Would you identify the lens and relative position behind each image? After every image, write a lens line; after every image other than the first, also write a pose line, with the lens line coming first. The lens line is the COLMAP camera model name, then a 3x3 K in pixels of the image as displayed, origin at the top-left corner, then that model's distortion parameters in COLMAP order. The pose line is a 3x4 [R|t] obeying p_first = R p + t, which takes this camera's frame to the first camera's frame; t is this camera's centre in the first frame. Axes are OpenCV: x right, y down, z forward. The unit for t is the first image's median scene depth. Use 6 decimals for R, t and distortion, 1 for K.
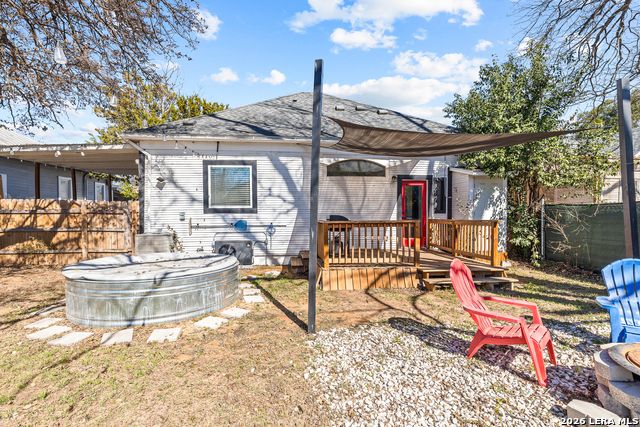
lens RADIAL K [[310.3, 0, 316.8], [0, 310.3, 219.2], [0, 0, 1]] dist [-0.001624, 0.000038]
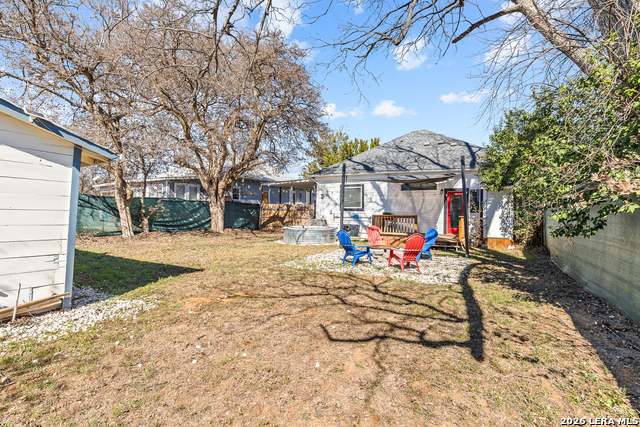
lens RADIAL K [[310.3, 0, 315.3], [0, 310.3, 213.4], [0, 0, 1]] dist [-0.001624, 0.000038]
pose [[0.807868, 0.017563, -0.589102, 0.709057], [-0.025792, 0.999652, -0.005567, 0.013633], [0.588799, 0.019692, 0.808040, -0.747256]]
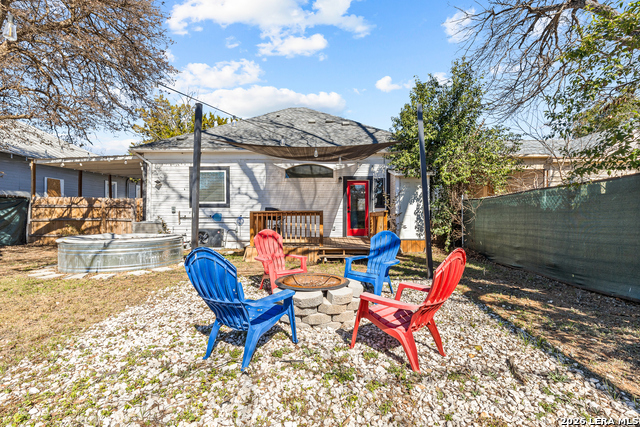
lens RADIAL K [[298.5, 0, 324.8], [0, 298.5, 212.9], [0, 0, 1]] dist [0.004285, -0.000183]
pose [[0.992755, 0.001619, -0.120142, 0.348526], [-0.004685, 0.999670, -0.025249, 0.032277], [0.120061, 0.025629, 0.992436, -0.170754]]
